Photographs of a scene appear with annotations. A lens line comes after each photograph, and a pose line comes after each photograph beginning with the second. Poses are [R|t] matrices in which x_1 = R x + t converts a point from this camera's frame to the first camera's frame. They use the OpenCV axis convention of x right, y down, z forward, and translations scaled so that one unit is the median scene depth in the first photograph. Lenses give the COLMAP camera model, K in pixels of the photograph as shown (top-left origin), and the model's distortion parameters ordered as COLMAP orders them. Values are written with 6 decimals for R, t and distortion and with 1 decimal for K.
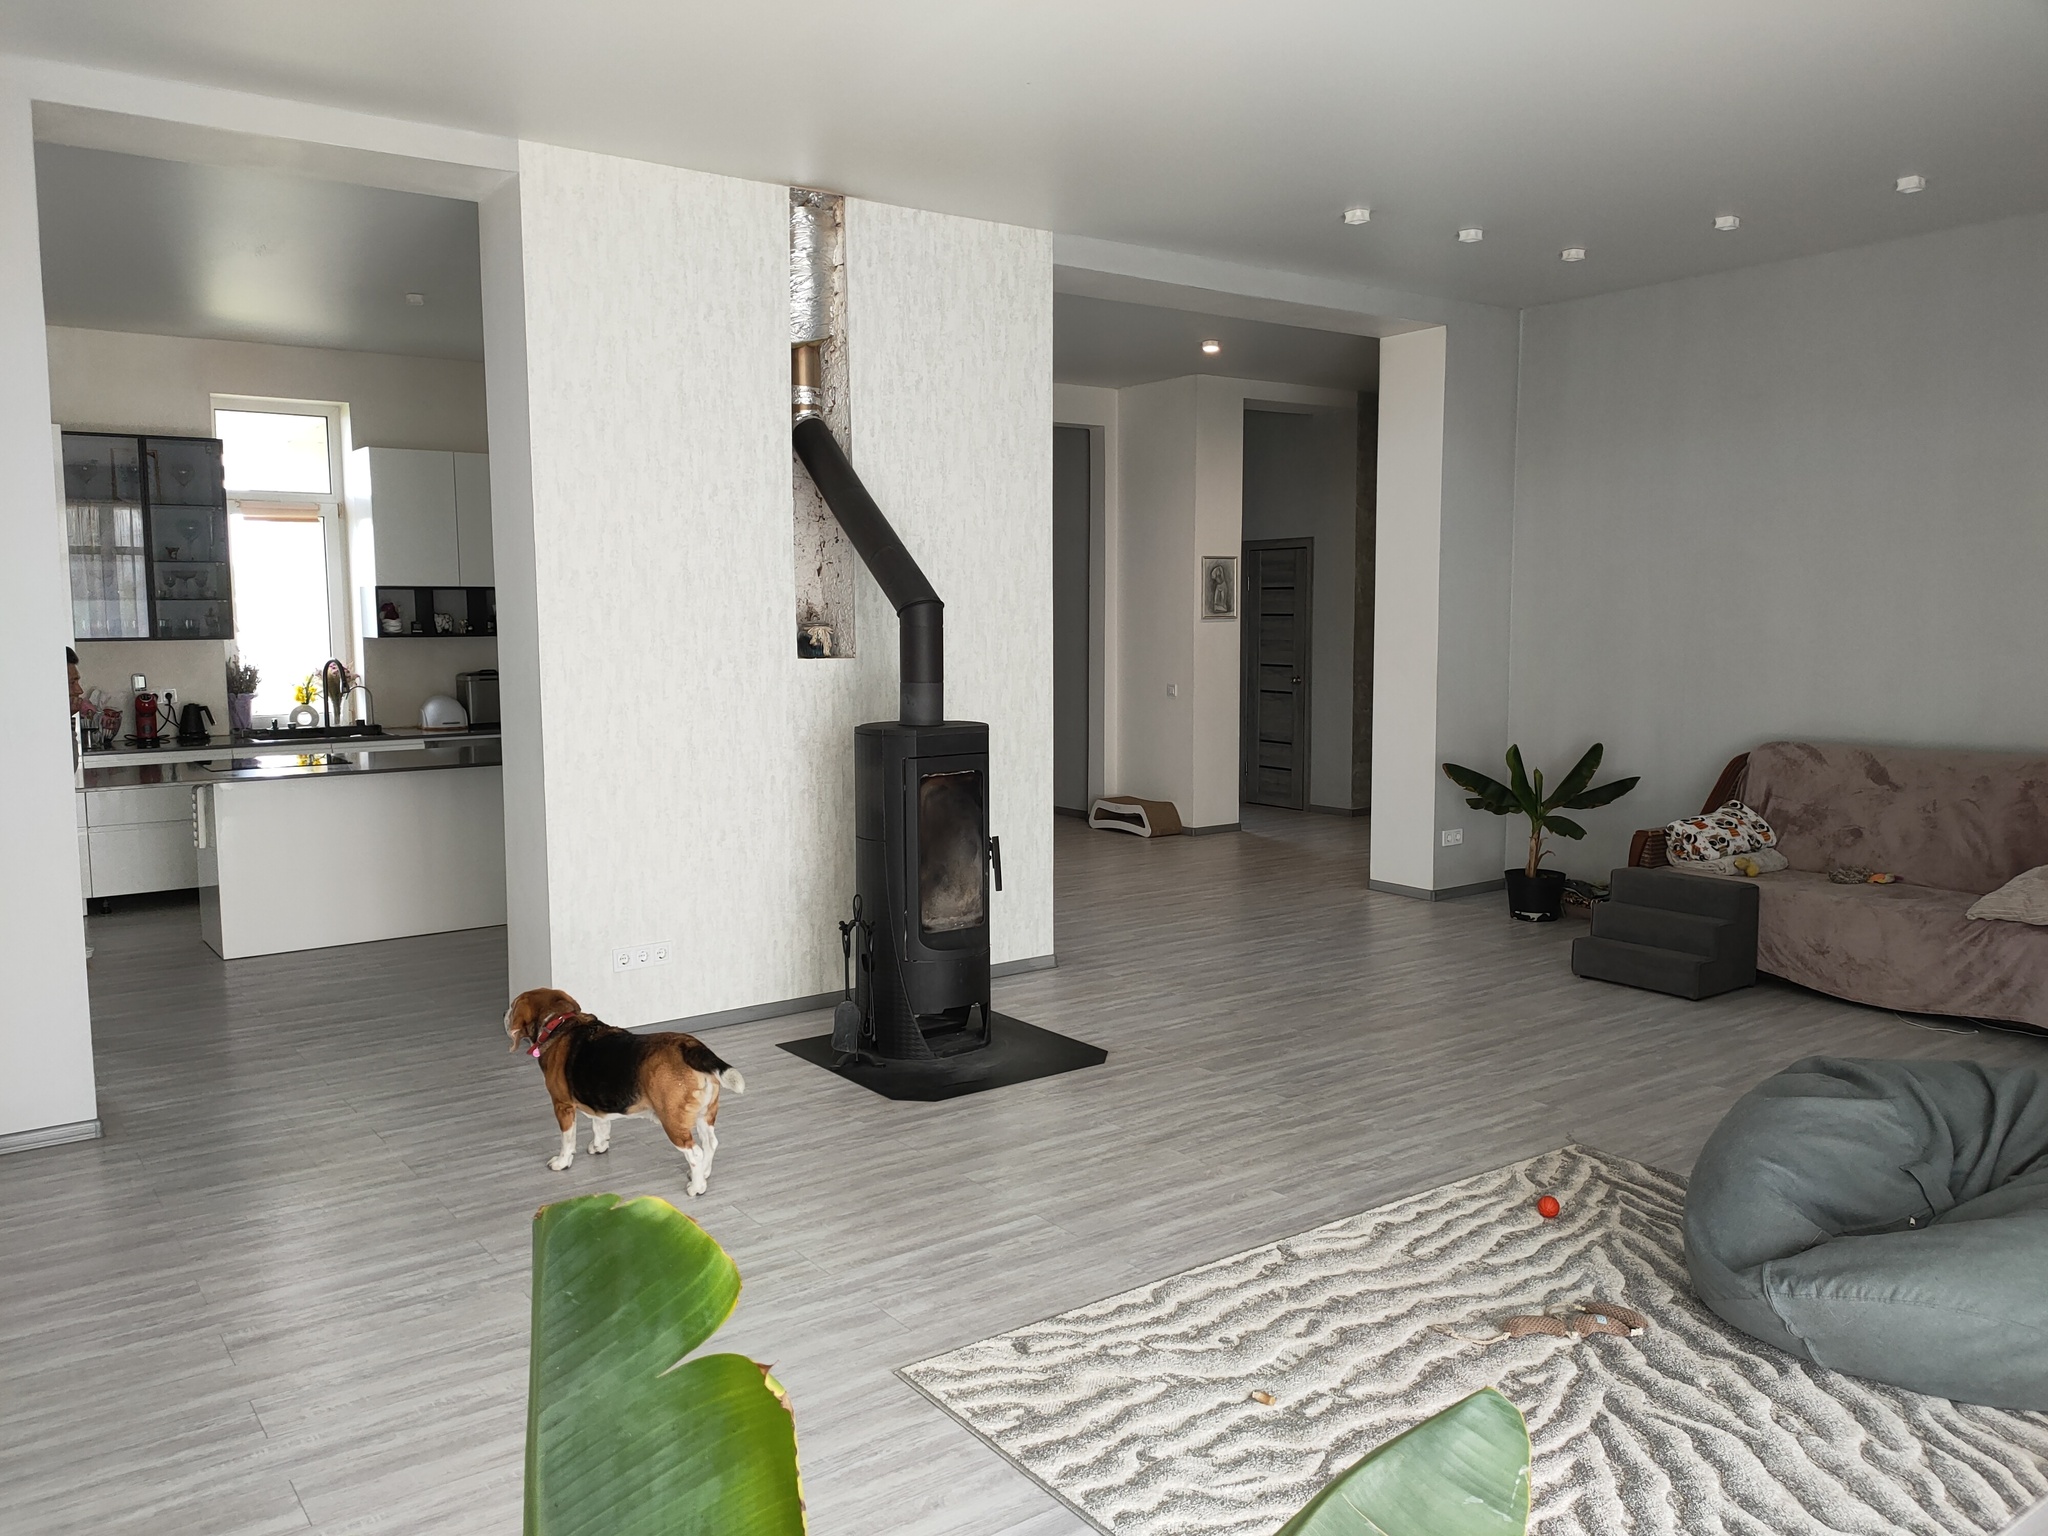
lens RADIAL K [[1609.2, 0, 1023.4], [0, 1609.2, 766.9], [0, 0, 1]] dist [0.064870, -0.000682]
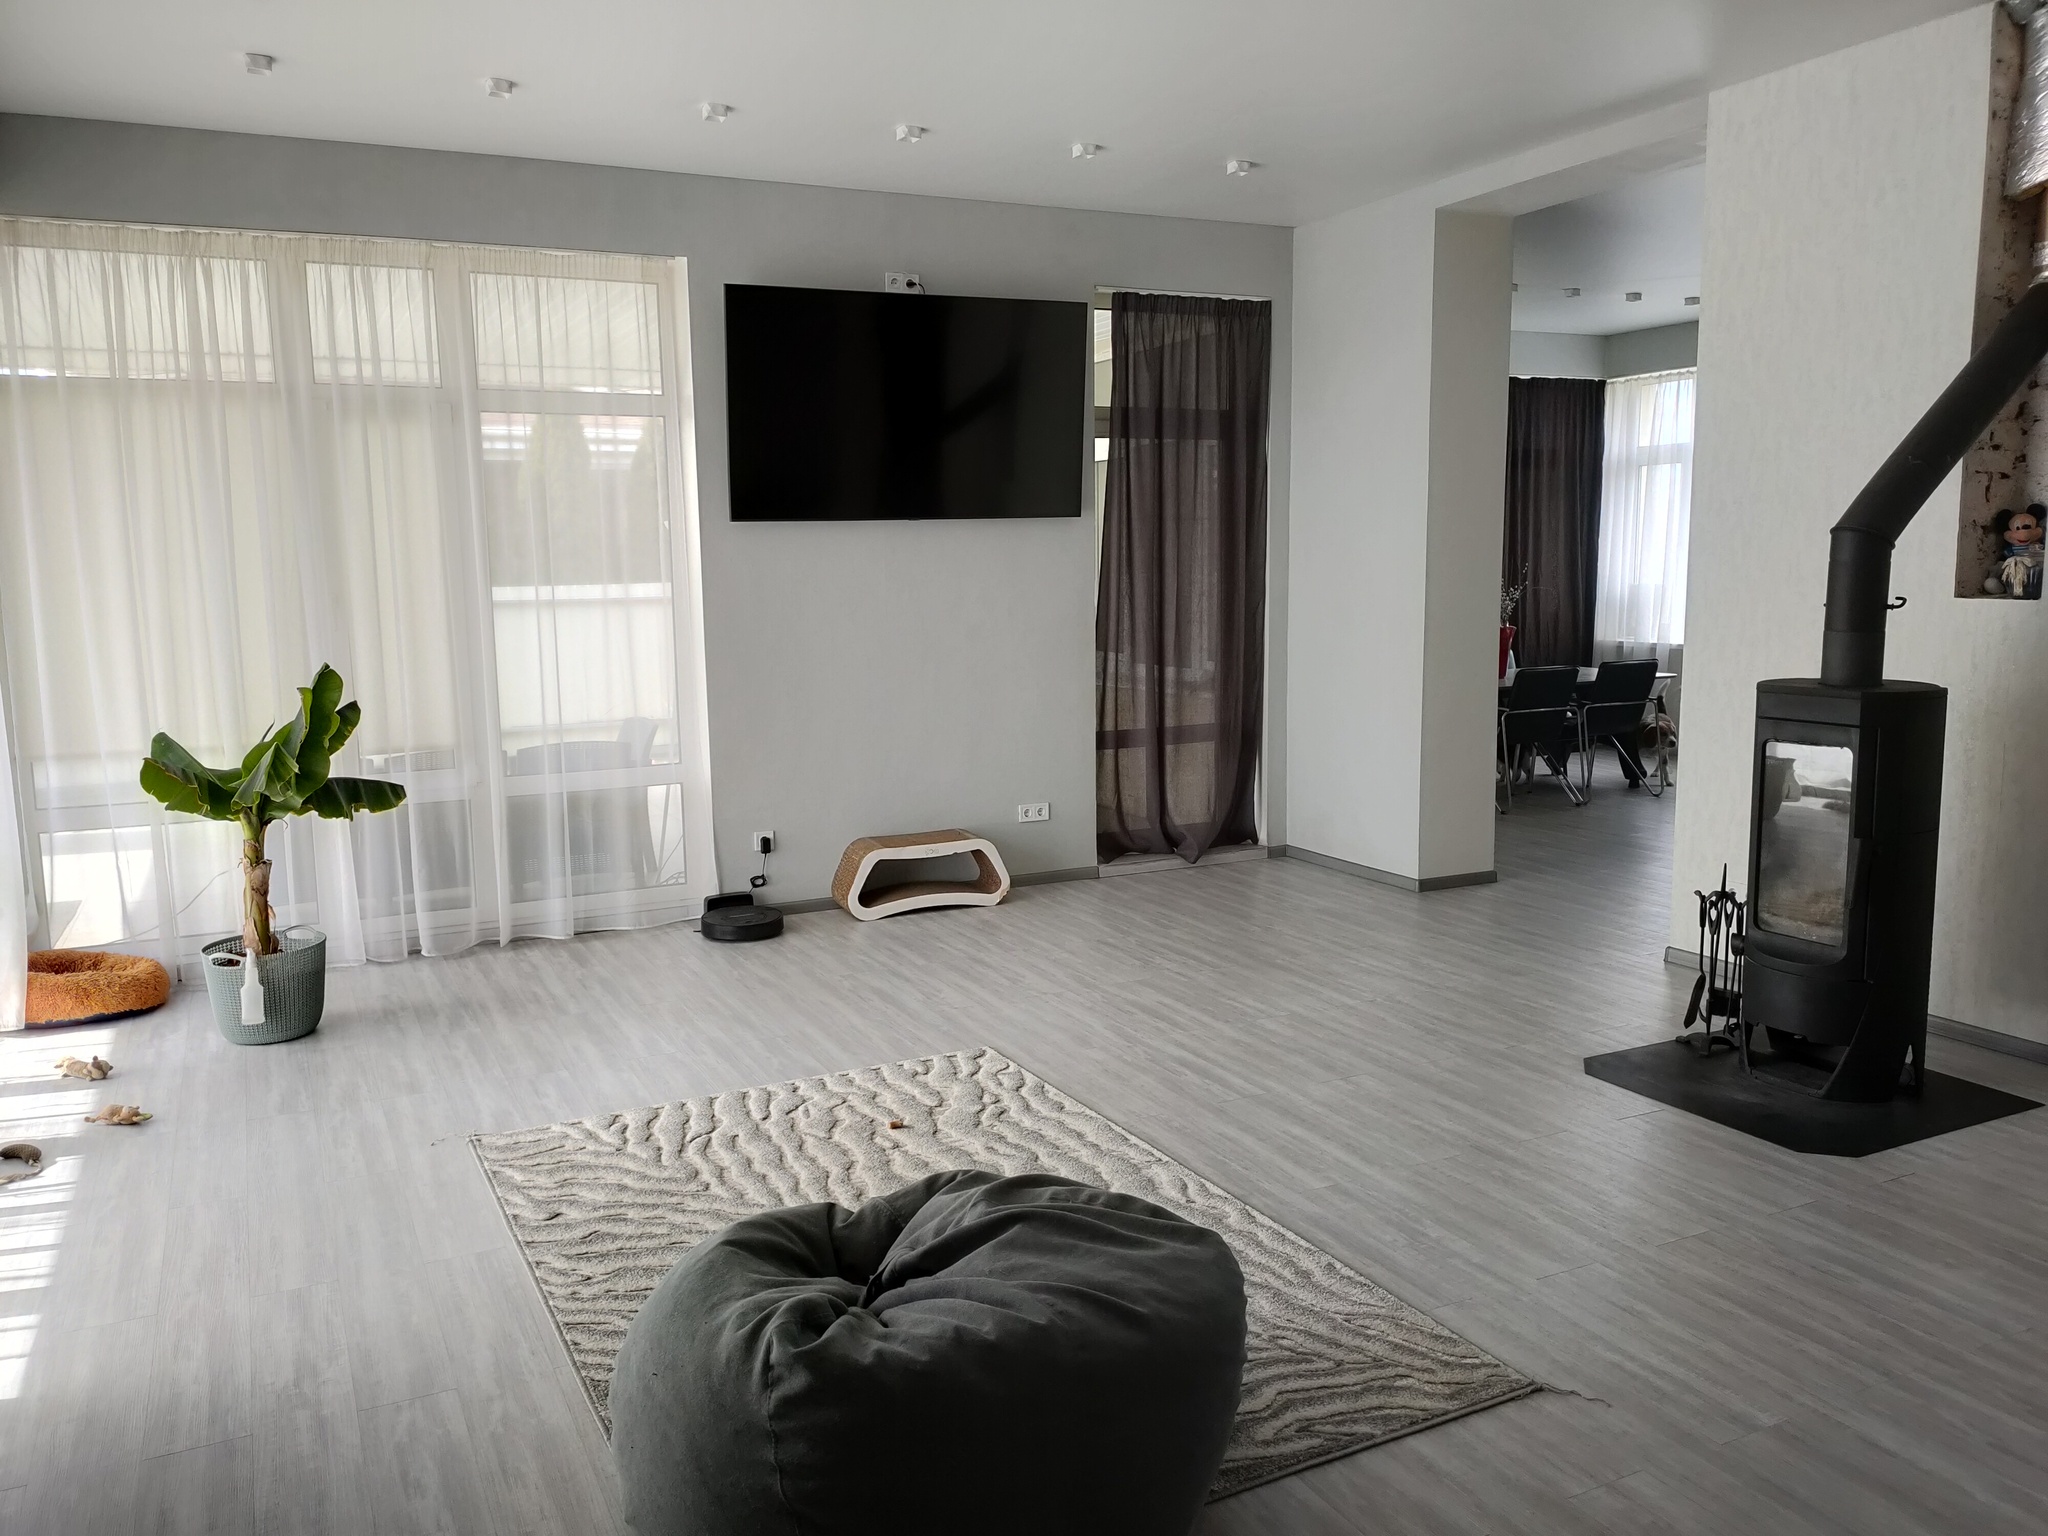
lens RADIAL K [[1609.2, 0, 1020.2], [0, 1609.2, 764.2], [0, 0, 1]] dist [0.064870, -0.000682]
pose [[-0.170980, 0.132932, -0.976266, 1.012220], [-0.099084, 0.983514, 0.151272, -0.085216], [0.980280, 0.122597, -0.154990, 0.922789]]
